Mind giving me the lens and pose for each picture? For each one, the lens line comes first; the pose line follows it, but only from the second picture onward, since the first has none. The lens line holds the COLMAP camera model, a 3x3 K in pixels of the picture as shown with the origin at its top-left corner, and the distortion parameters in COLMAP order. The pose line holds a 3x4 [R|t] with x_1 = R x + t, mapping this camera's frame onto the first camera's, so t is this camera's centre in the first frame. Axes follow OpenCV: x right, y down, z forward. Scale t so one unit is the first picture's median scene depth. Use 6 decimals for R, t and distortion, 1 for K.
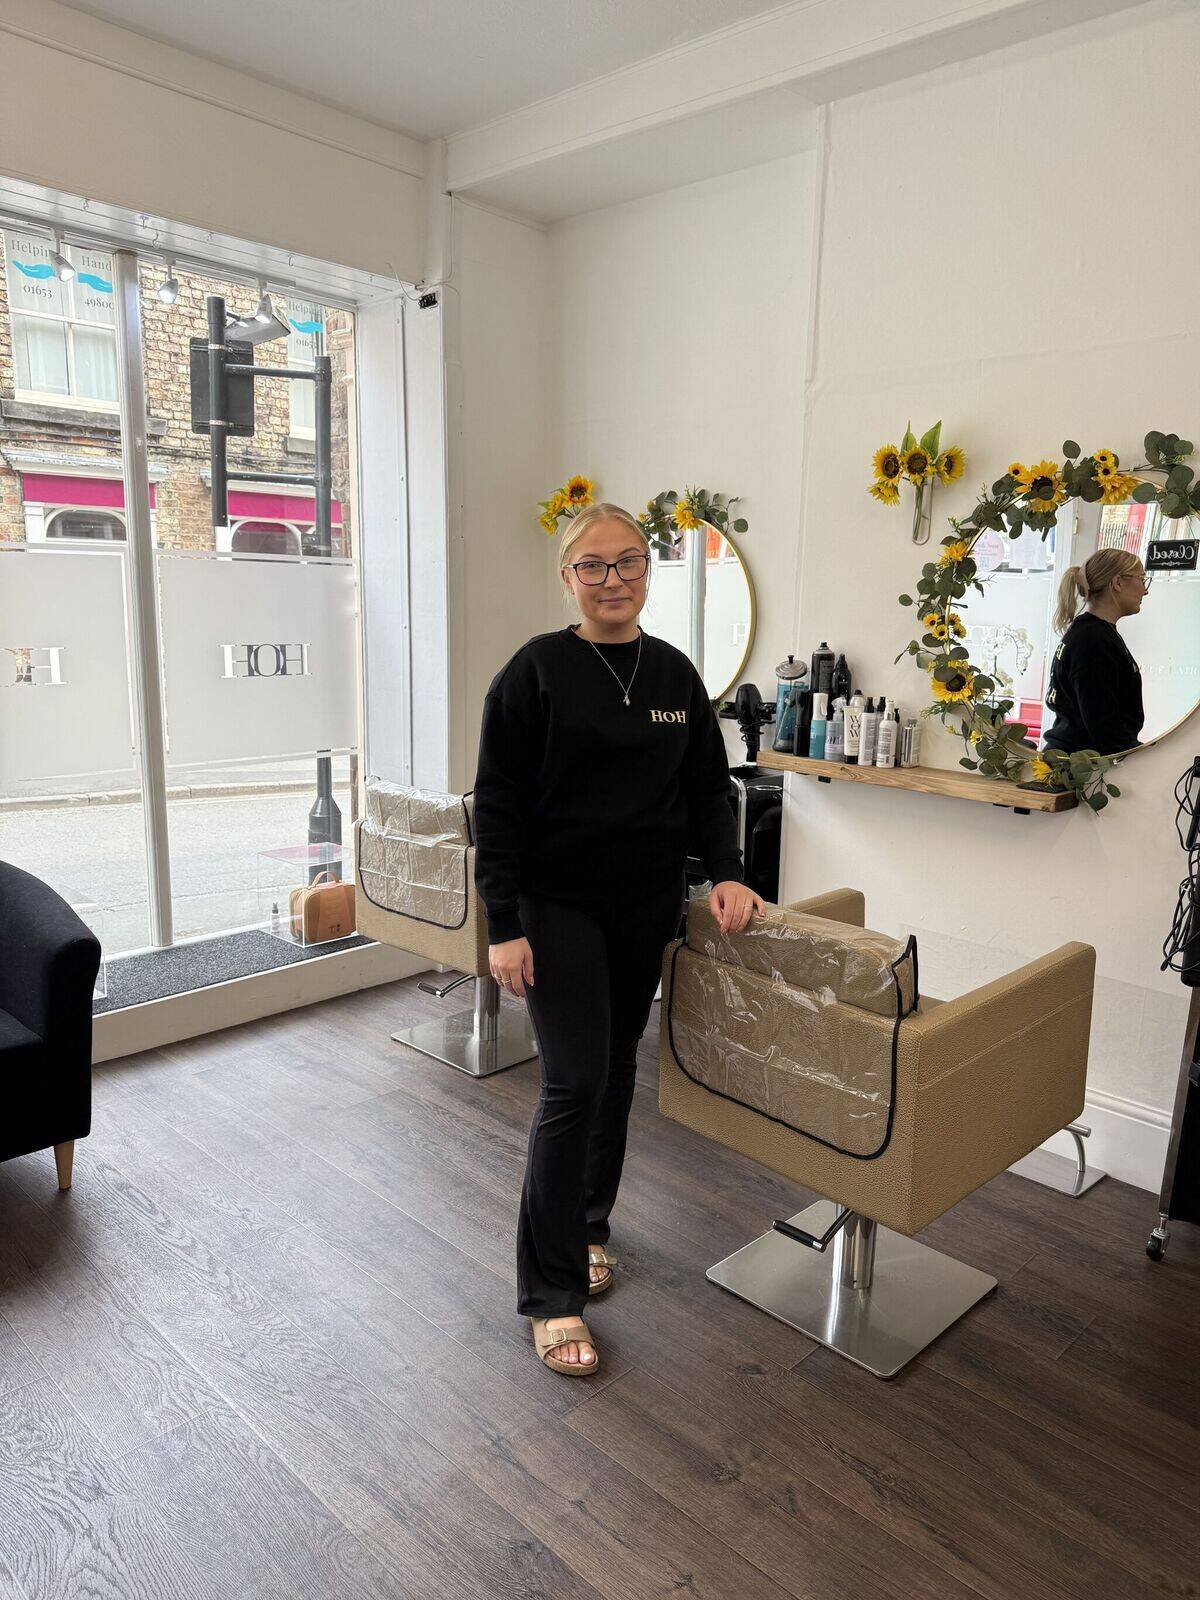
lens RADIAL K [[1131.6, 0, 601.9], [0, 1131.6, 804.6], [0, 0, 1]] dist [-0.020631, 0.007858]
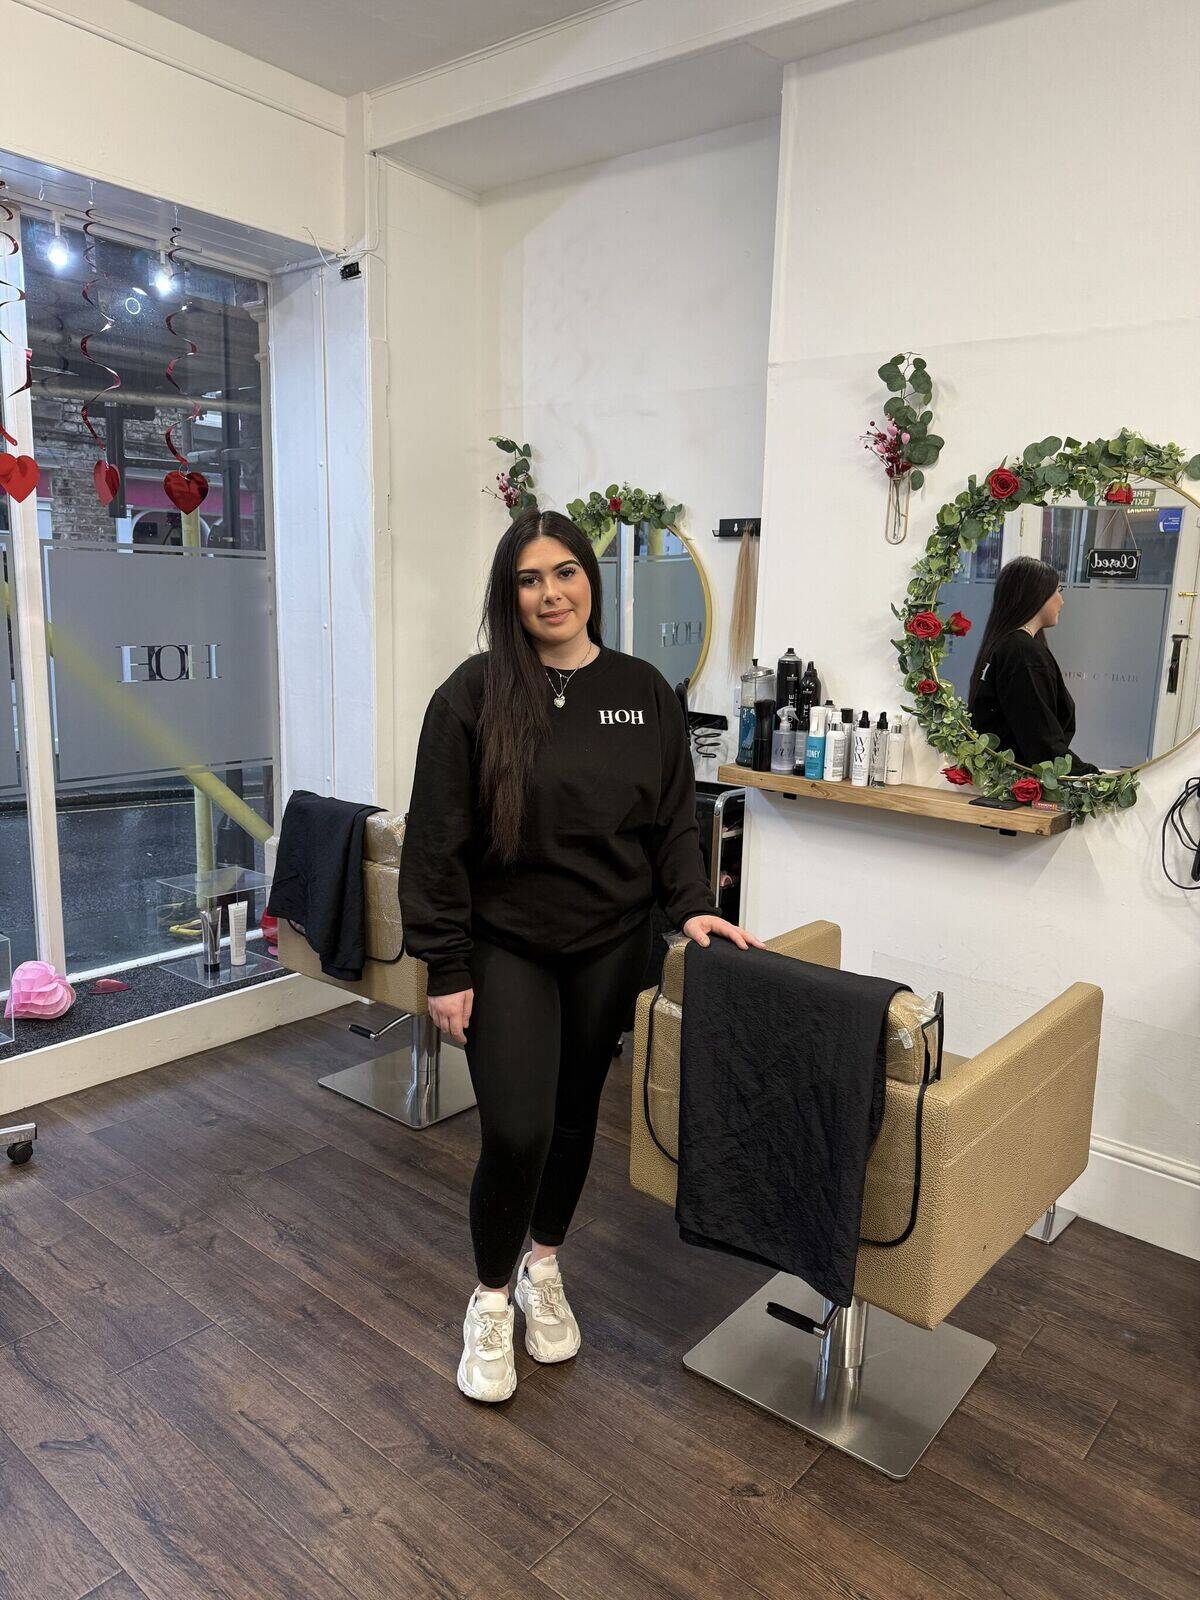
lens RADIAL K [[1131.6, 0, 599.0], [0, 1131.6, 796.6], [0, 0, 1]] dist [-0.020631, 0.007858]
pose [[0.997299, -0.005888, 0.073211, -0.038761], [0.006134, 0.999976, -0.003132, -0.029722], [-0.073191, 0.003573, 0.997312, 0.134309]]
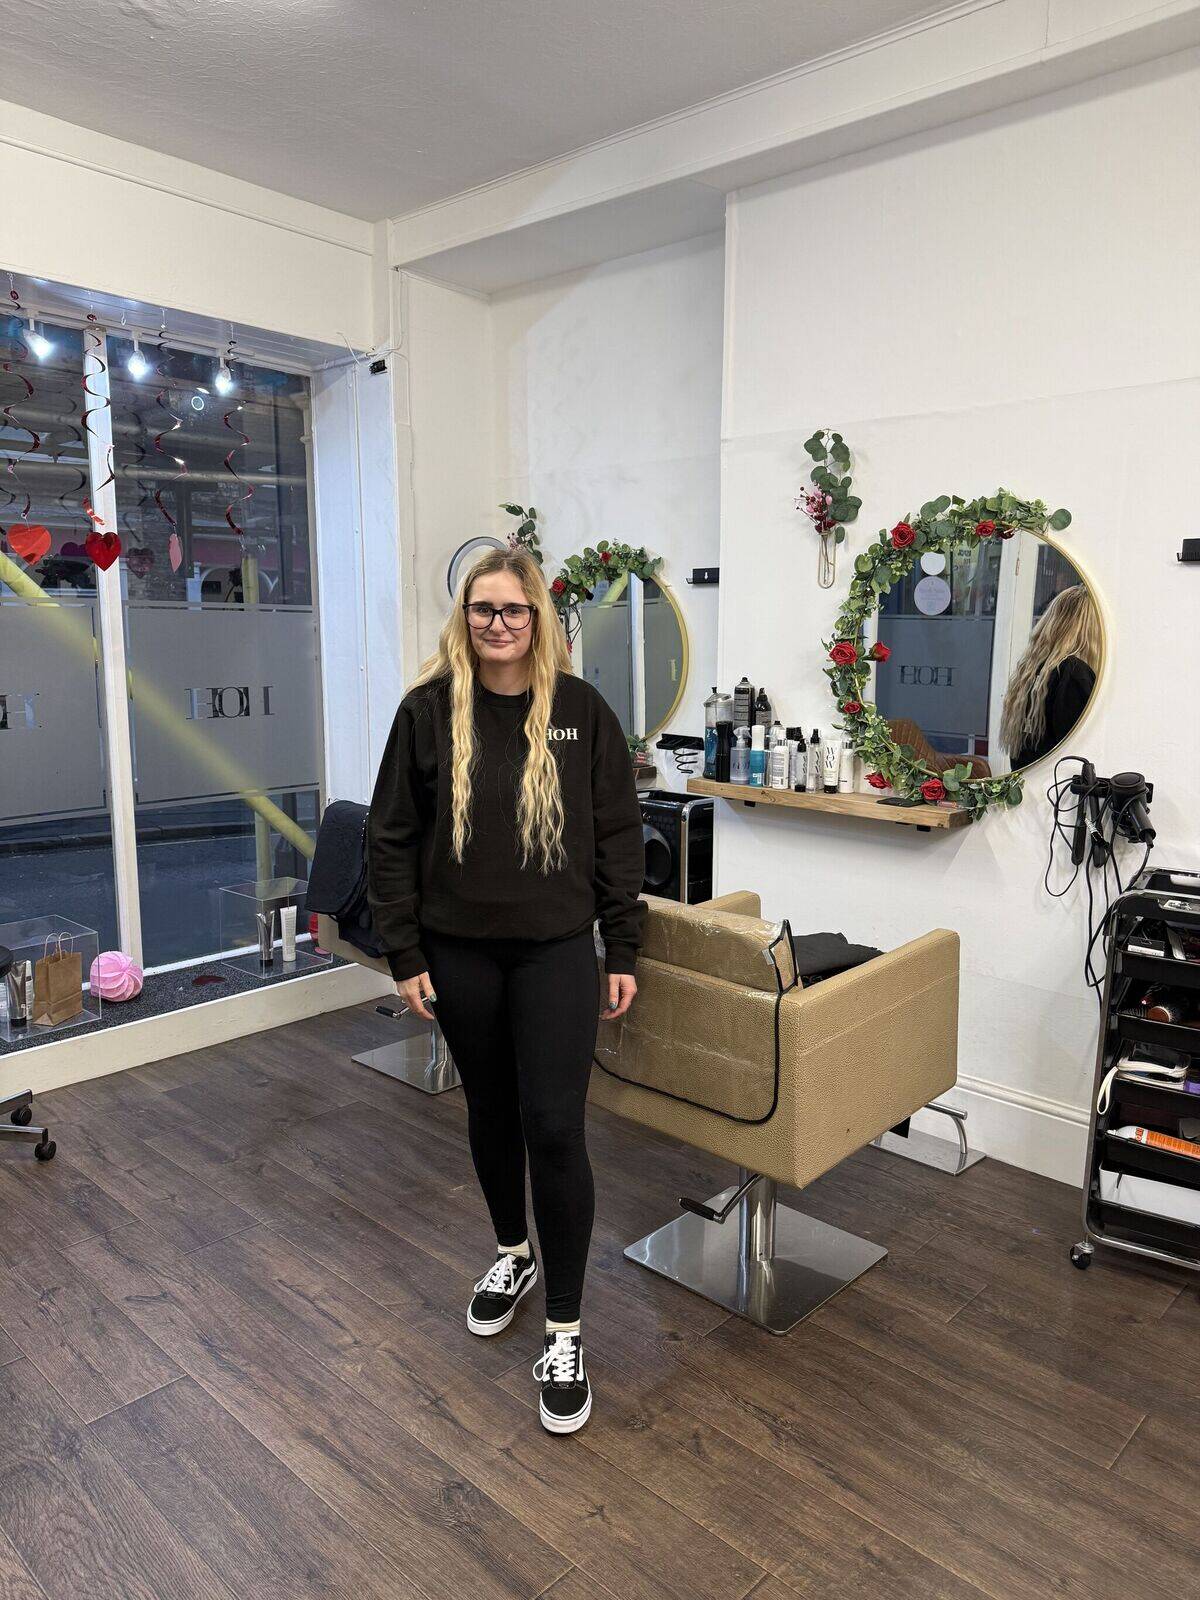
lens RADIAL K [[1131.6, 0, 595.1], [0, 1131.6, 806.9], [0, 0, 1]] dist [-0.020631, 0.007858]
pose [[0.999738, -0.017260, 0.015049, 0.049810], [0.017727, 0.999346, -0.031517, 0.016980], [-0.014495, 0.031775, 0.999390, -0.109230]]
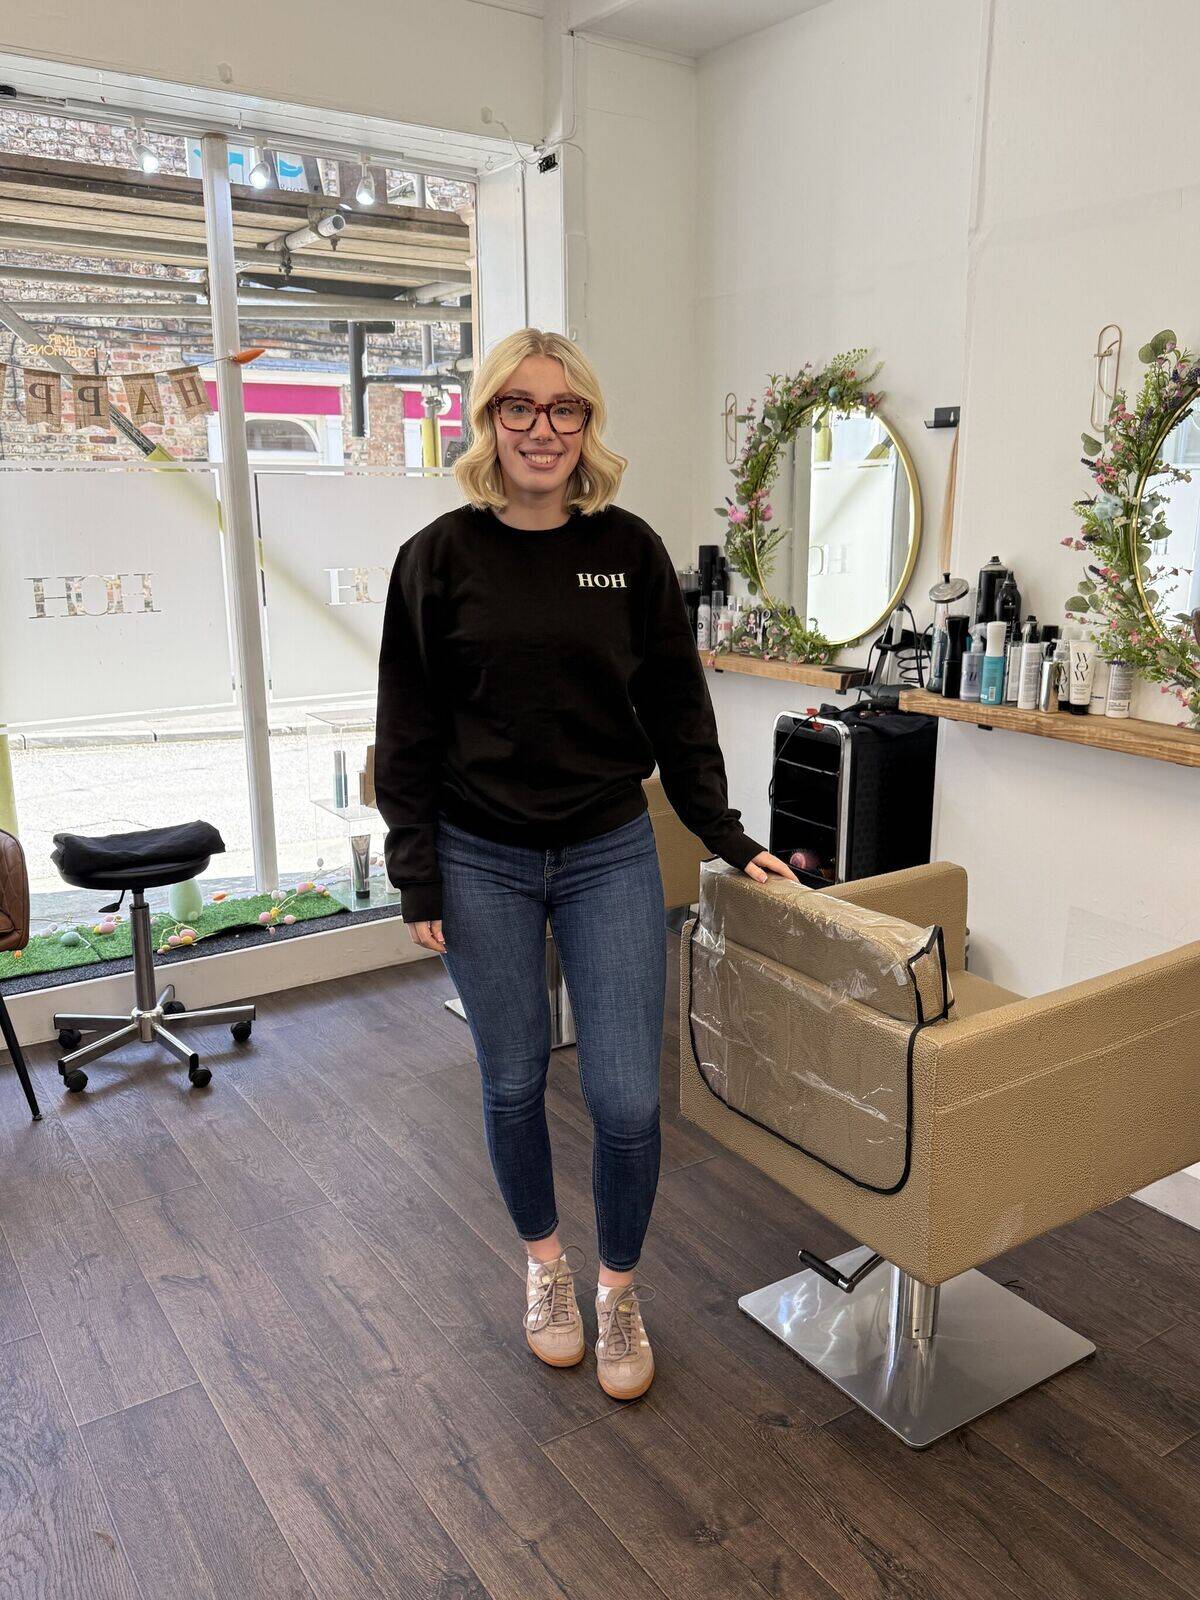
lens RADIAL K [[1284.0, 0, 597.6], [0, 1284.0, 807.3], [0, 0, 1]] dist [-0.000421, -0.021380]
pose [[0.976662, 0.028477, -0.212884, 0.184332], [-0.017580, 0.998445, 0.052904, -0.010597], [0.214059, -0.047927, 0.975644, 0.041854]]
